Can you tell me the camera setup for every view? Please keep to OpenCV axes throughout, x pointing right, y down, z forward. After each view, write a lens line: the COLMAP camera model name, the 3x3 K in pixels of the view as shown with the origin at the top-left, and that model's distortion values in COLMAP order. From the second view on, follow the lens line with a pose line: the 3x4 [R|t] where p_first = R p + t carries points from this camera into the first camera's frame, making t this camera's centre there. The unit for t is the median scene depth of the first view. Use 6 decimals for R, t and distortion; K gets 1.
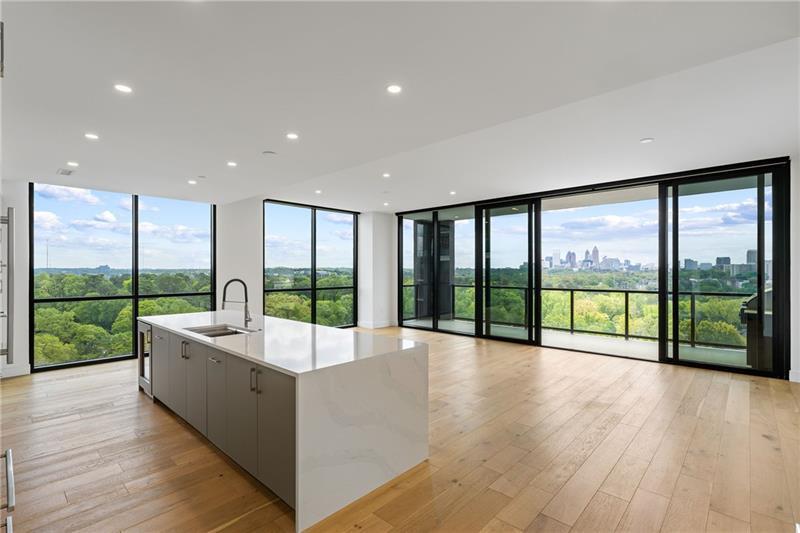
lens RADIAL K [[377.3, 0, 398.0], [0, 377.3, 268.2], [0, 0, 1]] dist [0.000904, -0.000709]
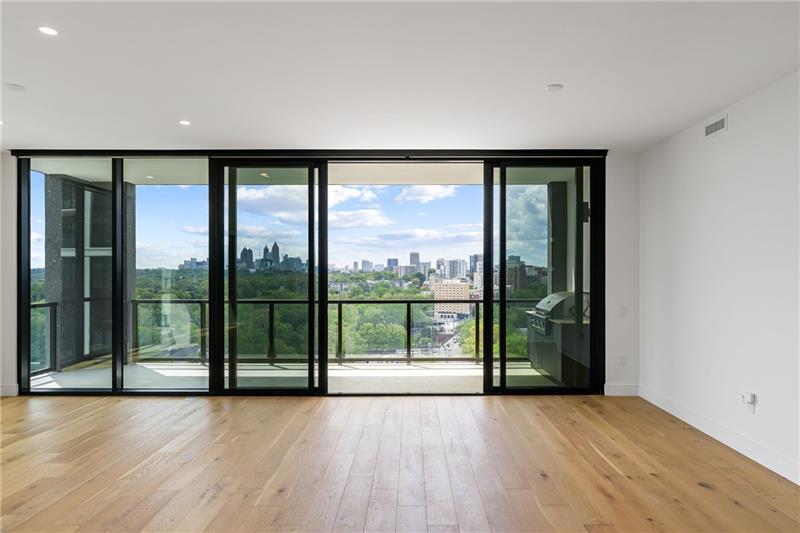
lens RADIAL K [[494.5, 0, 409.6], [0, 494.5, 265.2], [0, 0, 1]] dist [-0.000024, 0.002762]
pose [[0.729070, 0.009657, 0.684371, -0.085704], [-0.004580, 0.999947, -0.009230, -0.002644], [-0.684423, 0.003595, 0.729076, 0.293116]]
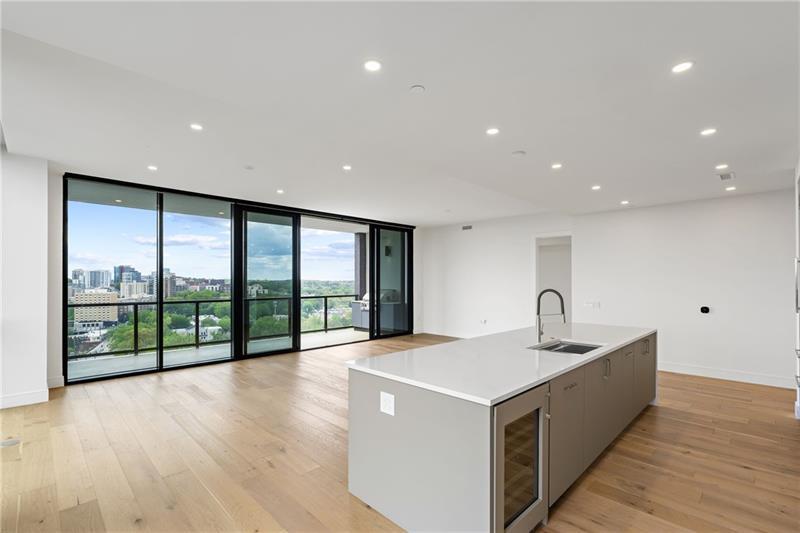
lens RADIAL K [[377.3, 0, 395.0], [0, 377.3, 273.3], [0, 0, 1]] dist [0.000904, -0.000709]
pose [[0.032191, 0.022288, 0.999233, -0.681393], [-0.004779, 0.999743, -0.022145, 0.006602], [-0.999470, -0.004062, 0.032289, 0.672631]]
